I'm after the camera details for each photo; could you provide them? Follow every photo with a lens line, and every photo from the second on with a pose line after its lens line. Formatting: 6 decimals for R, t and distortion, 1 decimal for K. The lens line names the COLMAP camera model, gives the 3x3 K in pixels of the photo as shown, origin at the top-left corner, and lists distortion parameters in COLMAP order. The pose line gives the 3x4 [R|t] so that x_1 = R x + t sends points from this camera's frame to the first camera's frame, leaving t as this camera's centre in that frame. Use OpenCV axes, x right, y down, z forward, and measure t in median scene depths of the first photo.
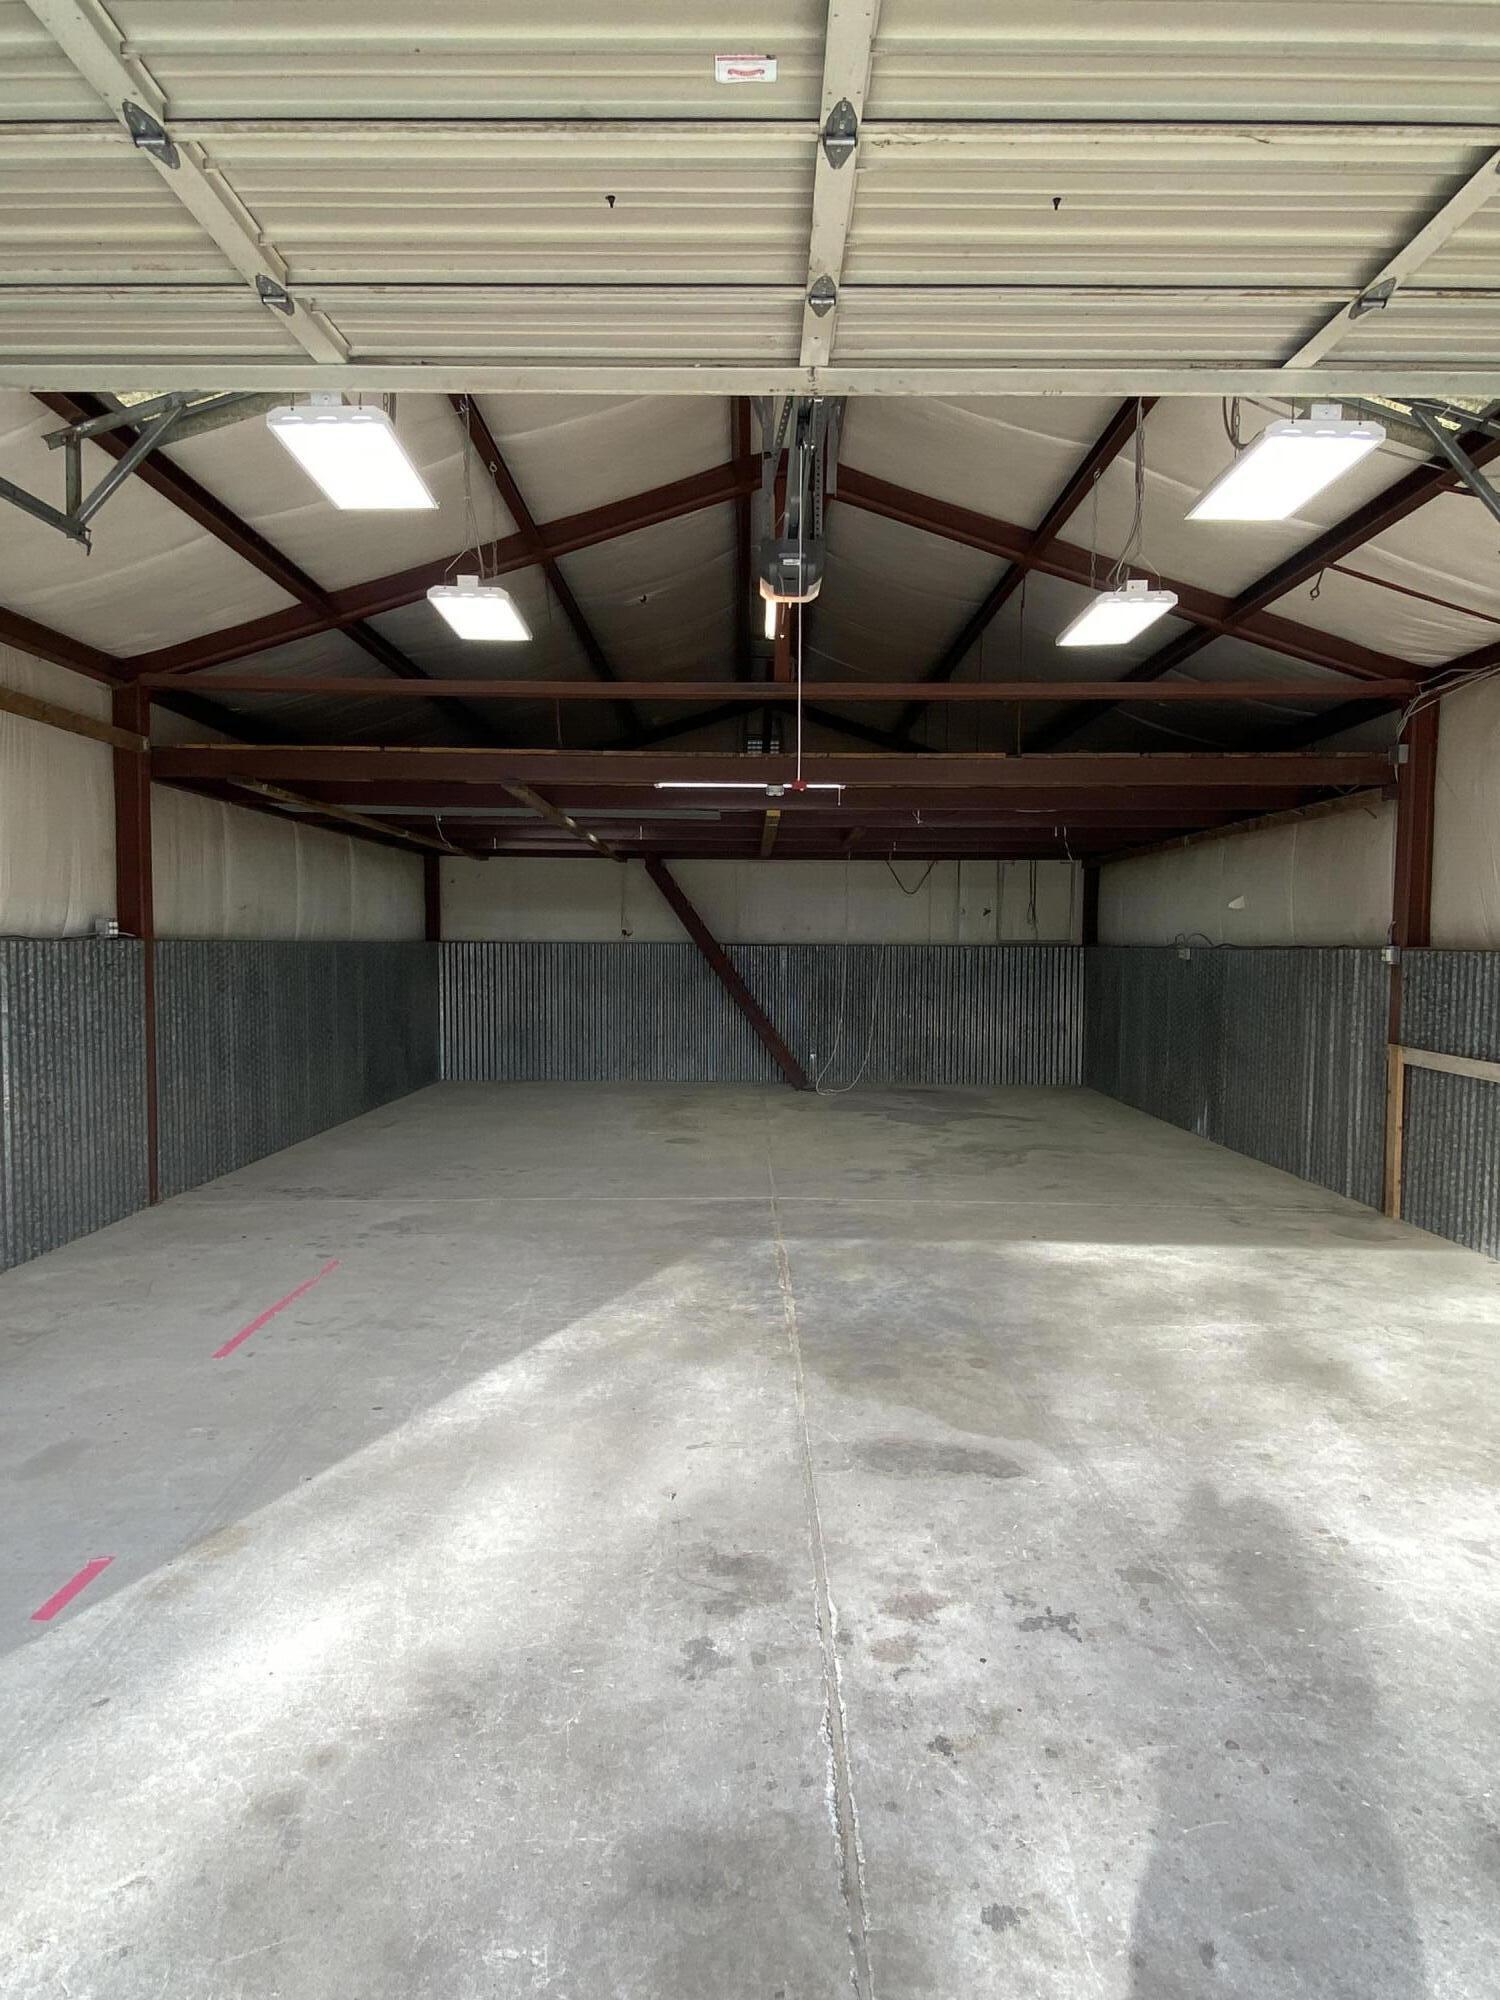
lens RADIAL K [[1166.2, 0, 750.0], [0, 1166.2, 1000.0], [0, 0, 1]] dist [0.001355, 0.000041]
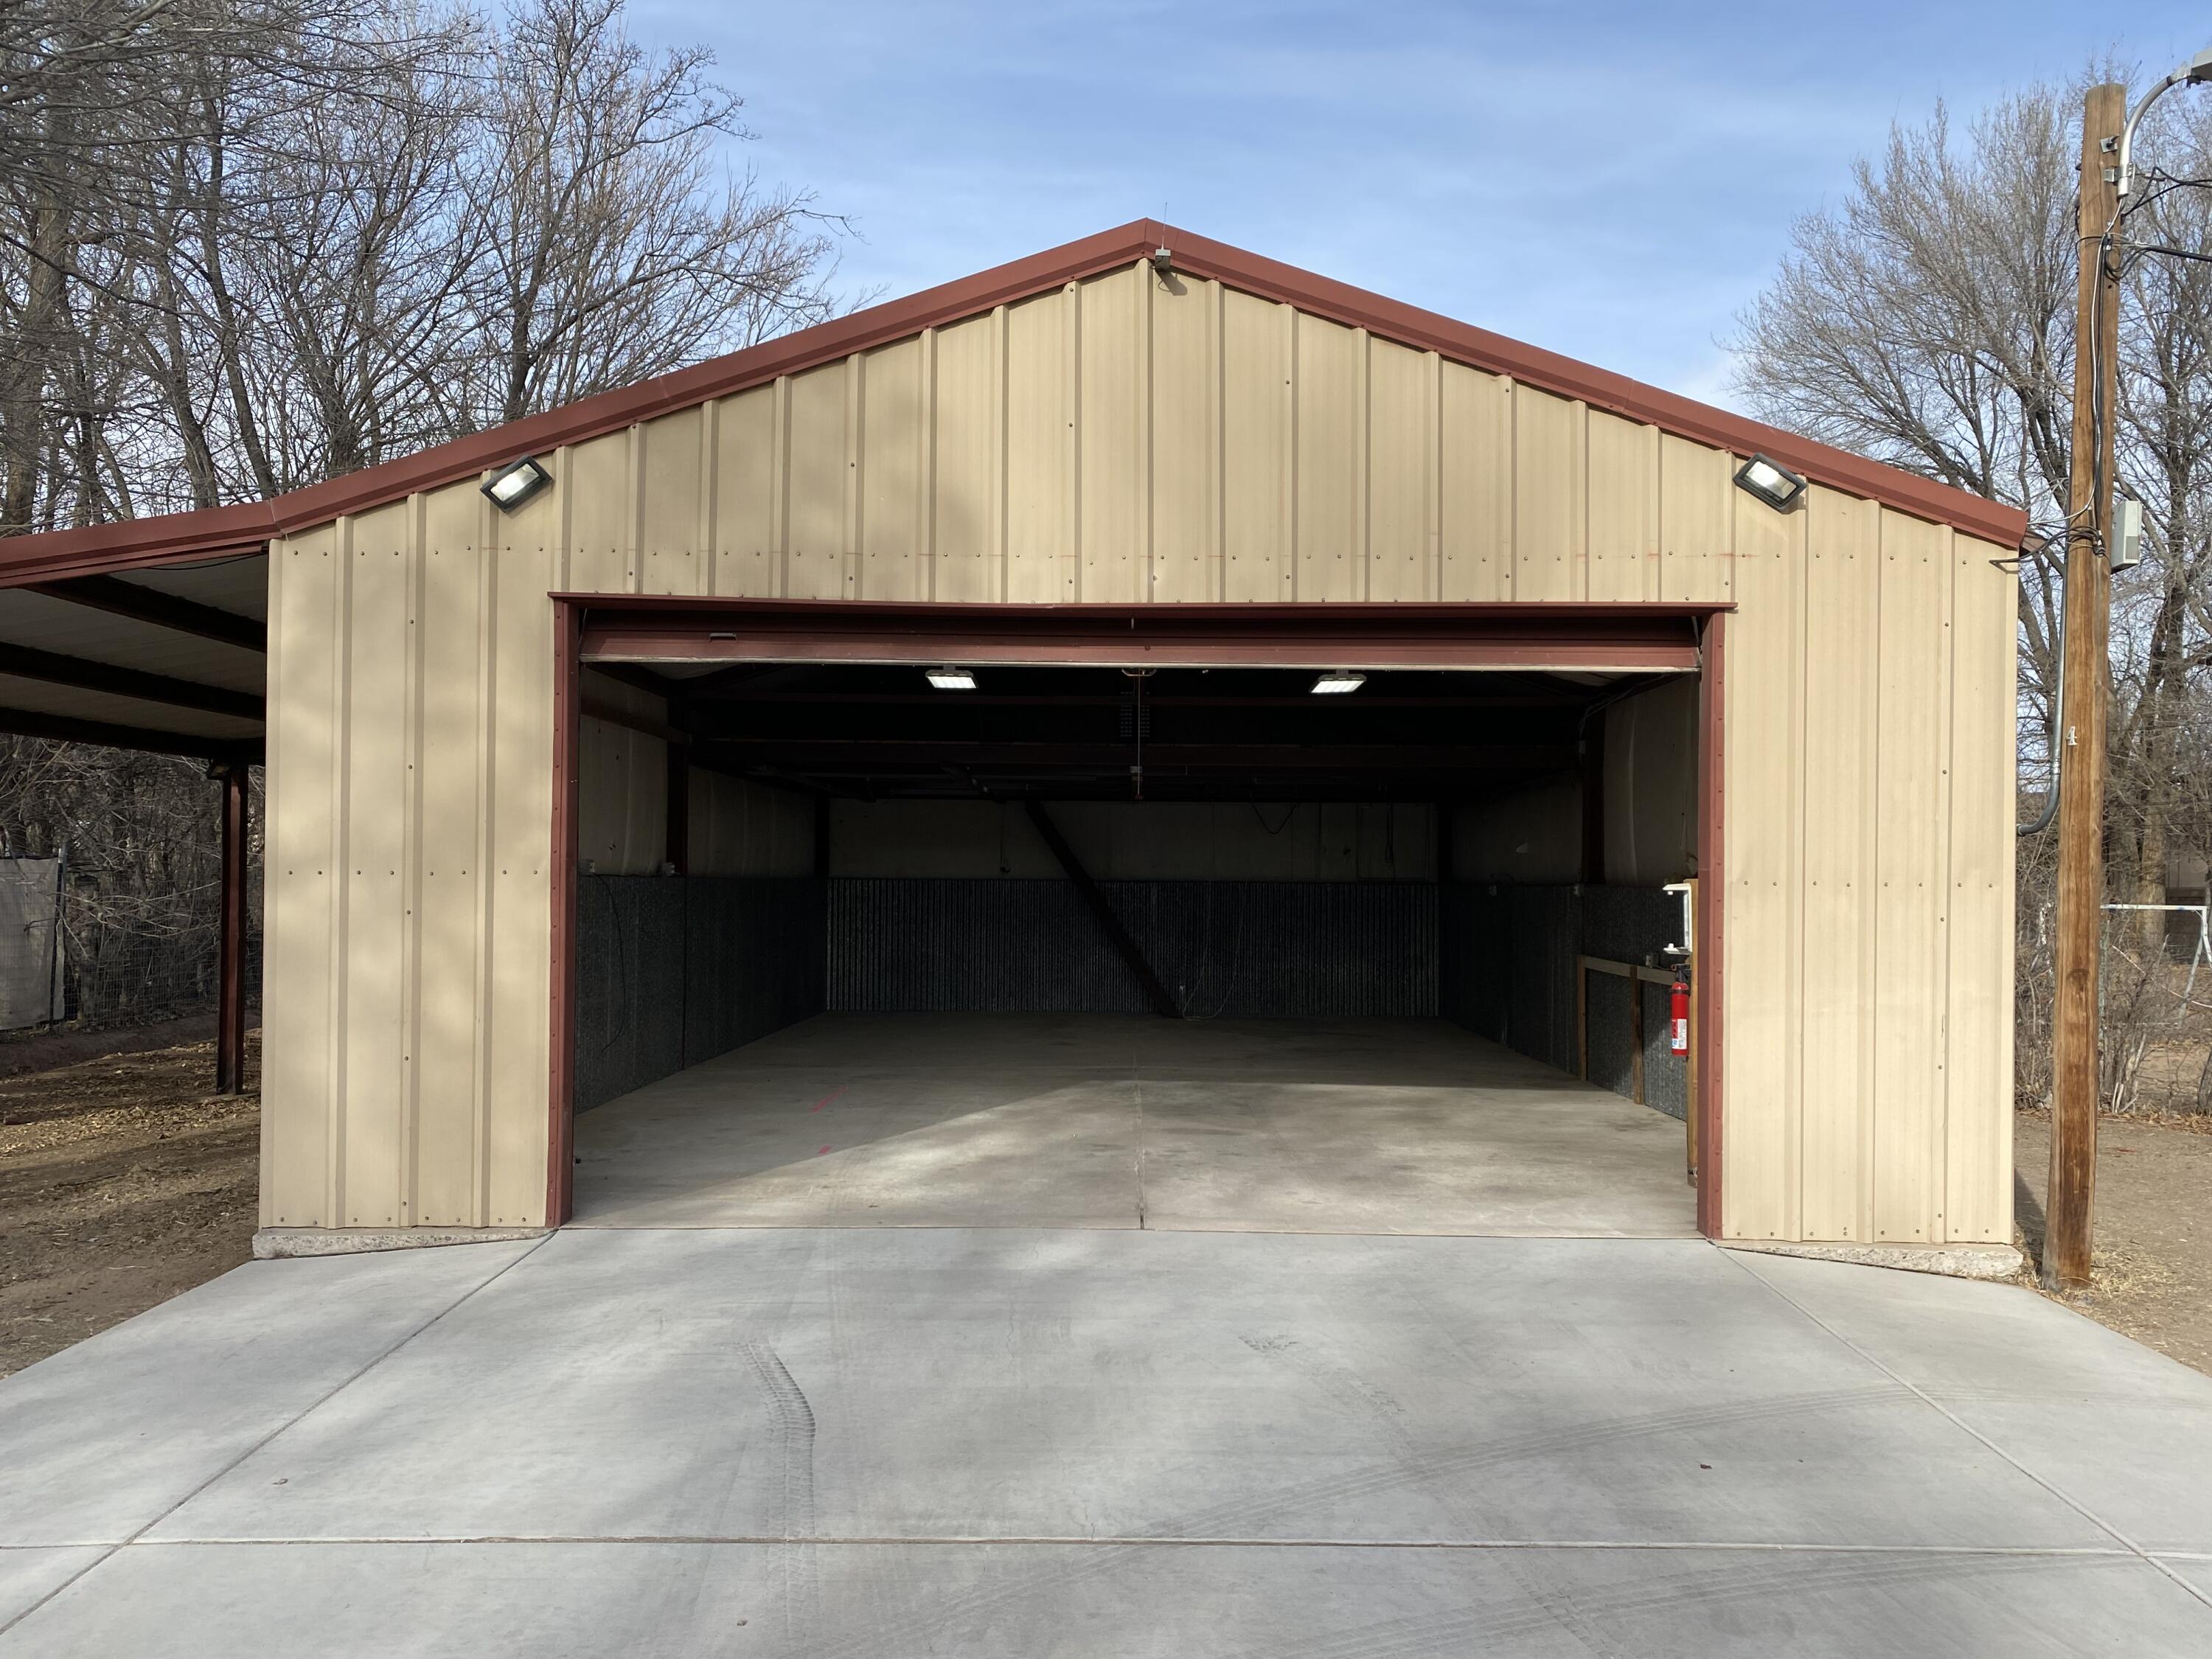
lens RADIAL K [[1719.6, 0, 1106.0], [0, 1719.6, 829.5], [0, 0, 1]] dist [0.008786, 0.012482]
pose [[0.999850, 0.002612, -0.017119, 0.011612], [-0.003945, 0.996923, -0.078288, 0.028185], [0.016862, 0.078344, 0.996784, -0.571413]]
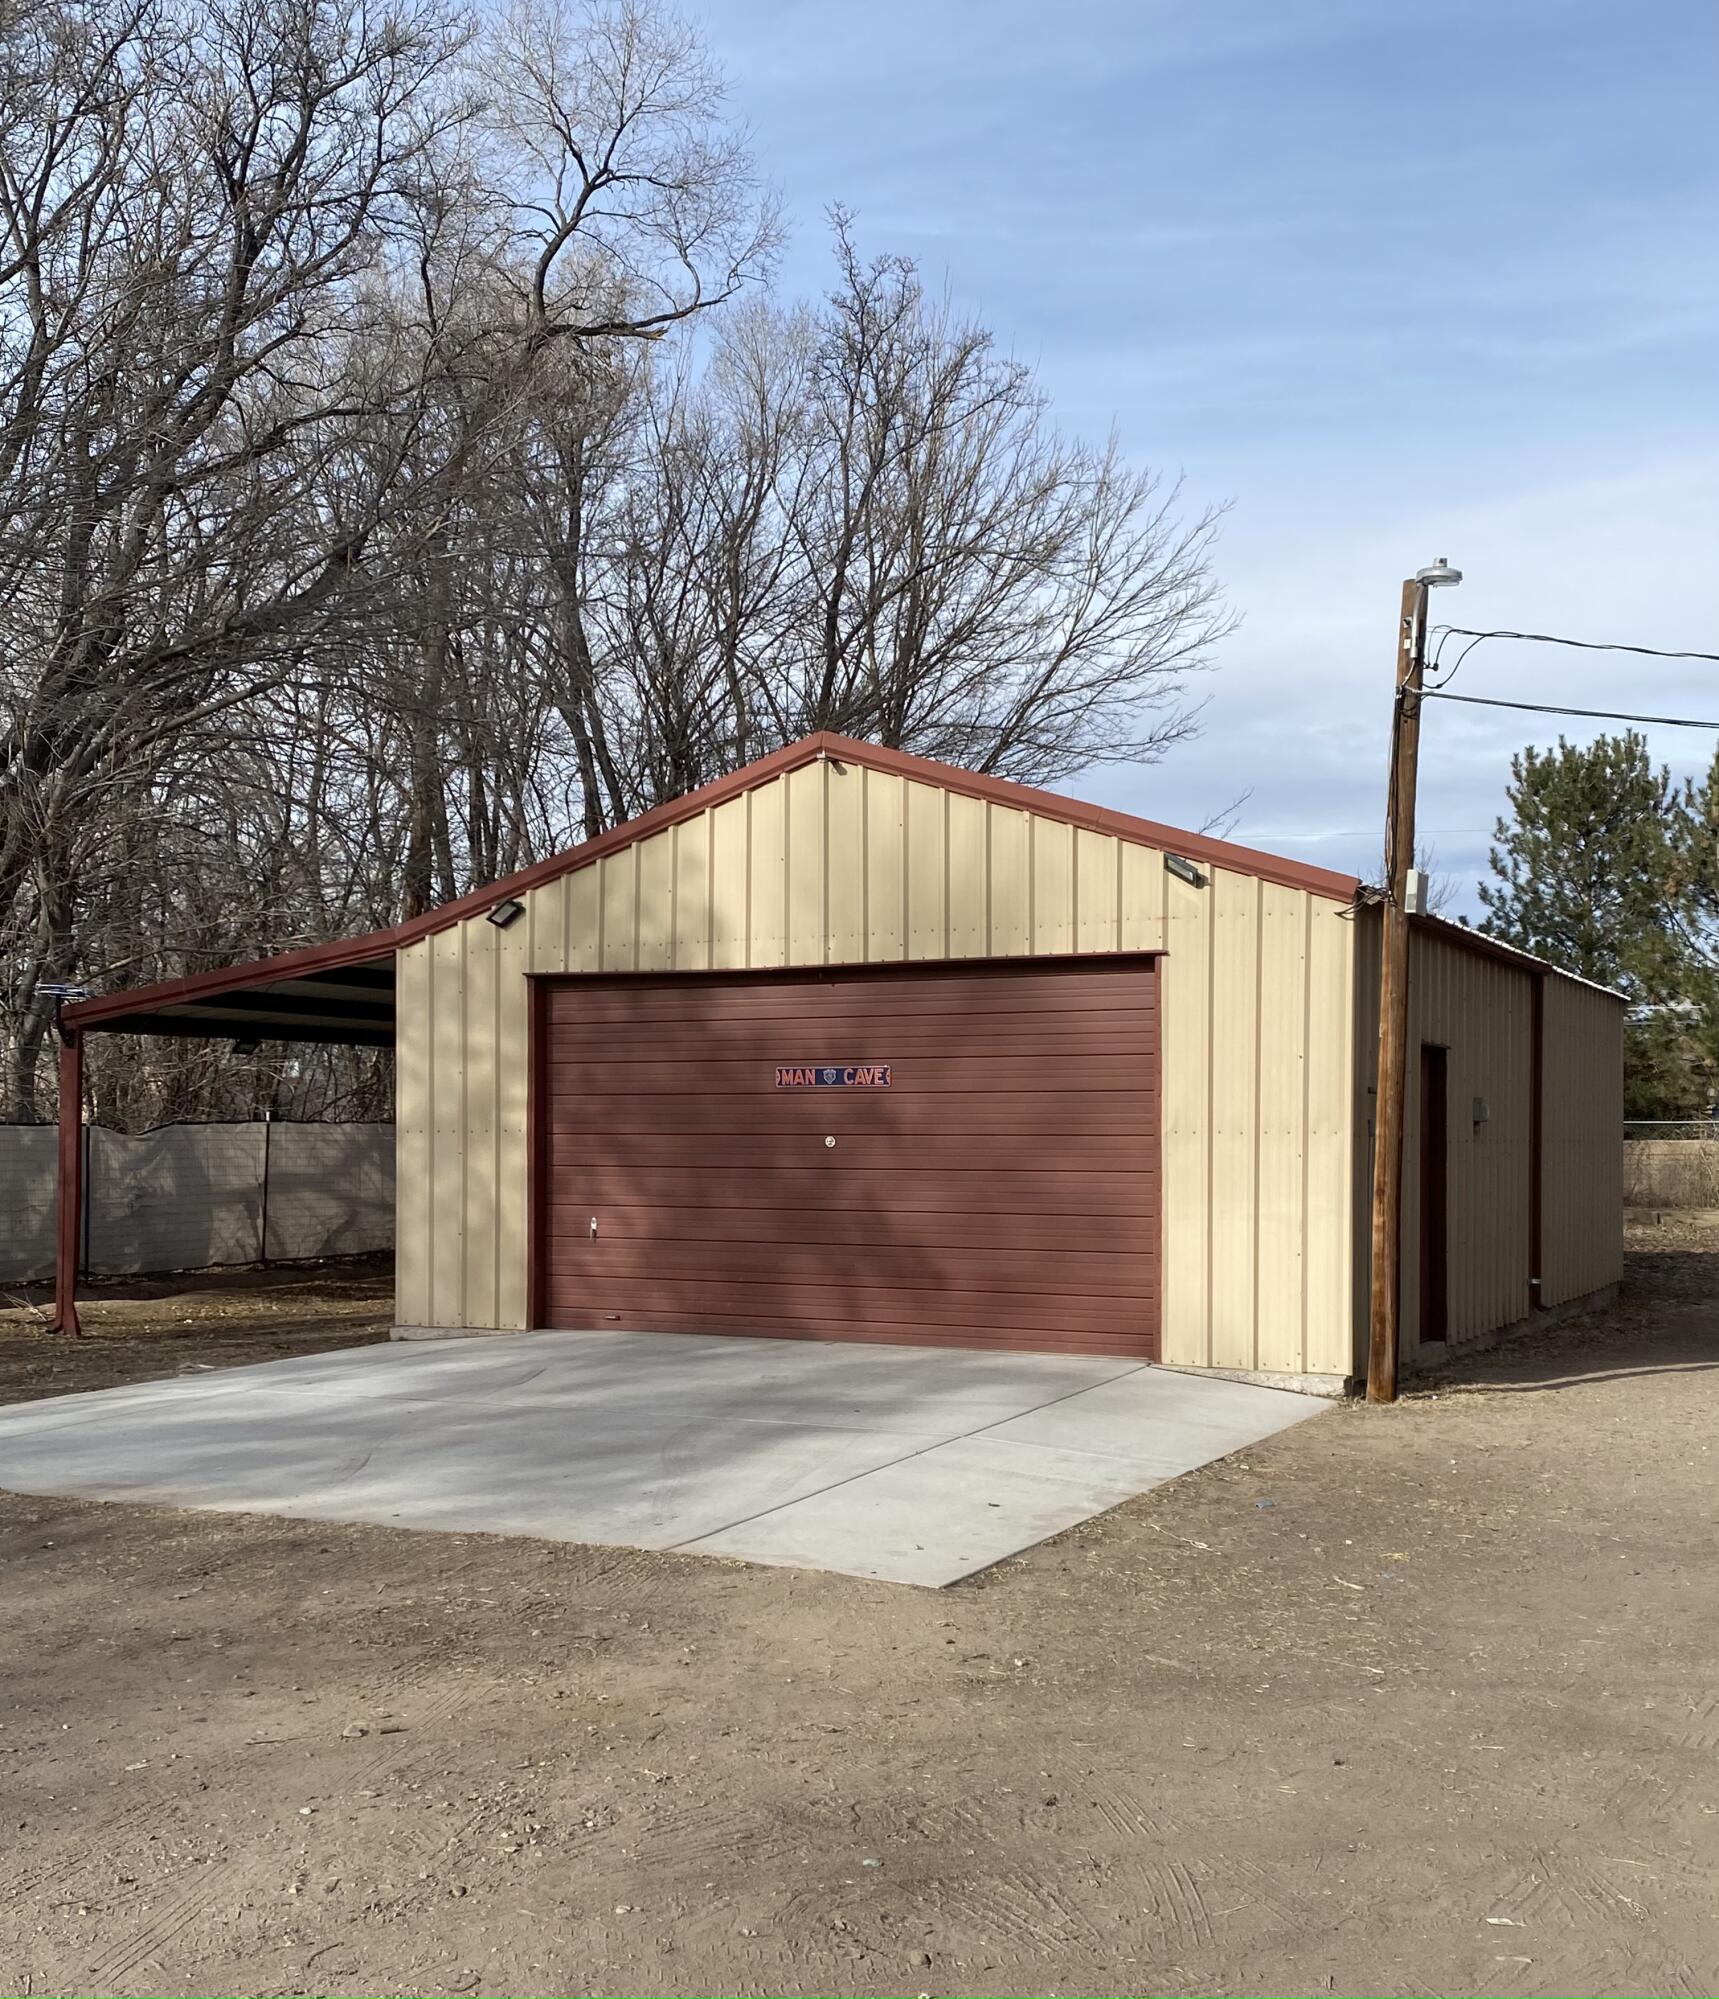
lens RADIAL K [[2477.8, 0, 859.5], [0, 2477.8, 999.5], [0, 0, 1]] dist [0.036820, -0.039252]
pose [[0.875982, -0.029280, -0.481455, 1.346942], [-0.016542, 0.995745, -0.090655, 0.071408], [0.482060, 0.087377, 0.871770, -1.778299]]
